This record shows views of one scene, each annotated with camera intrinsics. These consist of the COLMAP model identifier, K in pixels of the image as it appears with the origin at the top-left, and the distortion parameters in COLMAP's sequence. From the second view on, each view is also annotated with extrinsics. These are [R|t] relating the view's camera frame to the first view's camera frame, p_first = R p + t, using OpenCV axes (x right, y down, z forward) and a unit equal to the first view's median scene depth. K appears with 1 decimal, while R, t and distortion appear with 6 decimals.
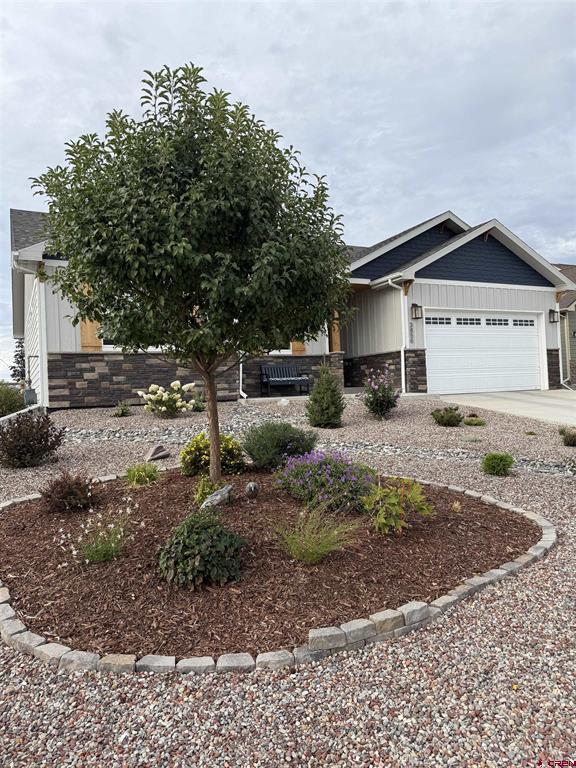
lens RADIAL K [[555.7, 0, 286.9], [0, 555.7, 389.1], [0, 0, 1]] dist [0.086187, -0.003745]
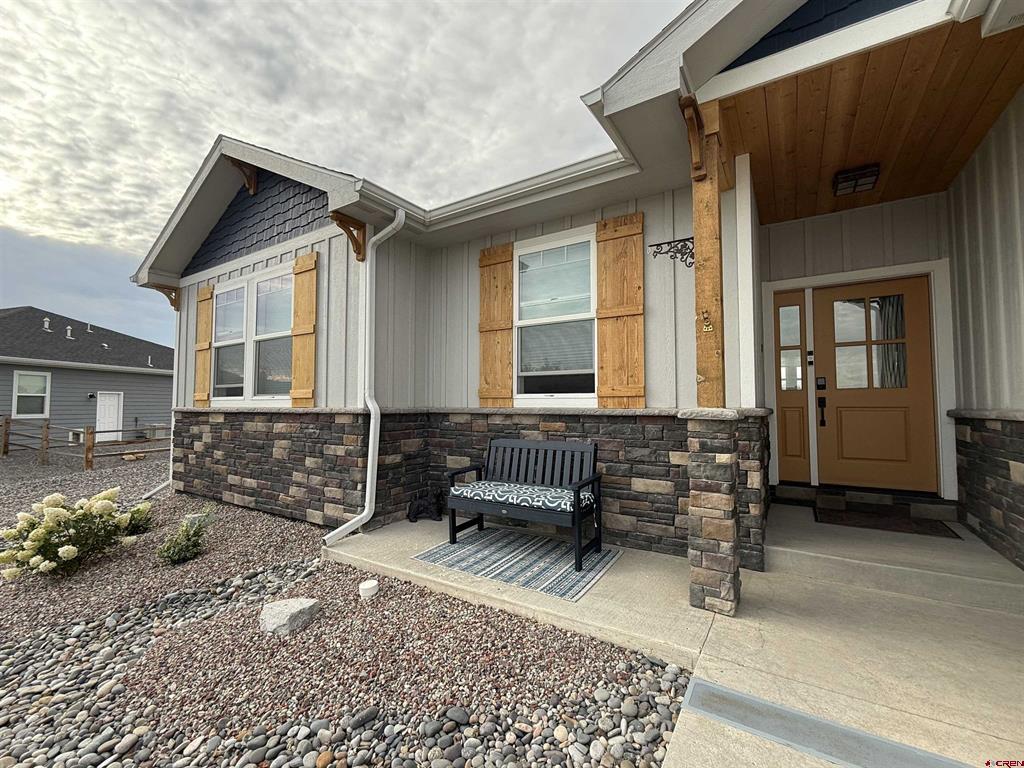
lens RADIAL K [[441.2, 0, 503.4], [0, 441.2, 388.2], [0, 0, 1]] dist [0.000552, 0.000174]
pose [[0.500662, 0.010342, -0.865581, 0.201589], [-0.008174, 0.999941, 0.007219, -0.076256], [0.865604, 0.003461, 0.500717, 0.835173]]
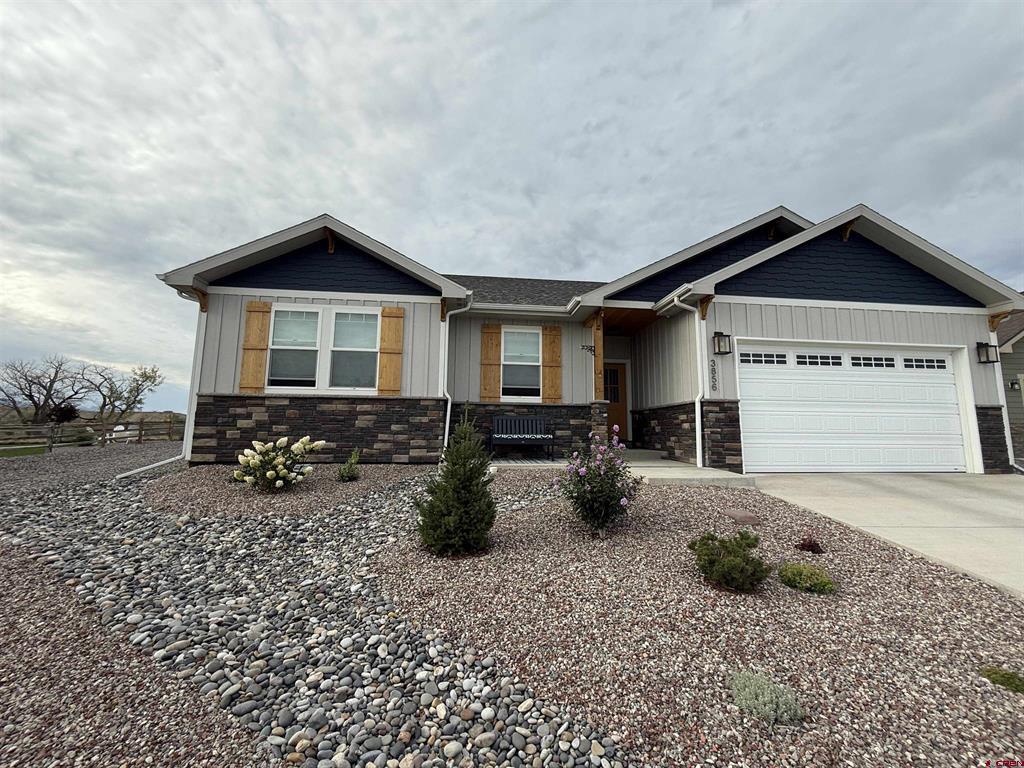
lens RADIAL K [[412.7, 0, 514.3], [0, 412.7, 383.3], [0, 0, 1]] dist [0.004106, 0.001092]
pose [[0.932538, 0.008088, -0.360982, 0.179422], [-0.046239, 0.994193, -0.097174, -0.032778], [0.358100, 0.107310, 0.927496, 0.462438]]
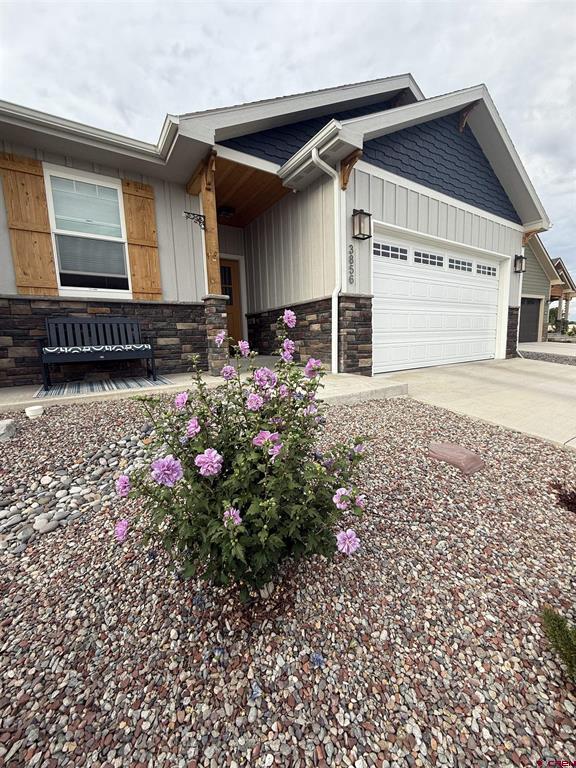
lens RADIAL K [[309.5, 0, 289.3], [0, 309.5, 382.4], [0, 0, 1]] dist [0.004106, 0.001092]
pose [[0.994536, -0.002818, 0.104353, 0.129225], [-0.011841, 0.990139, 0.139588, -0.027147], [-0.103717, -0.140061, 0.984696, 0.684523]]
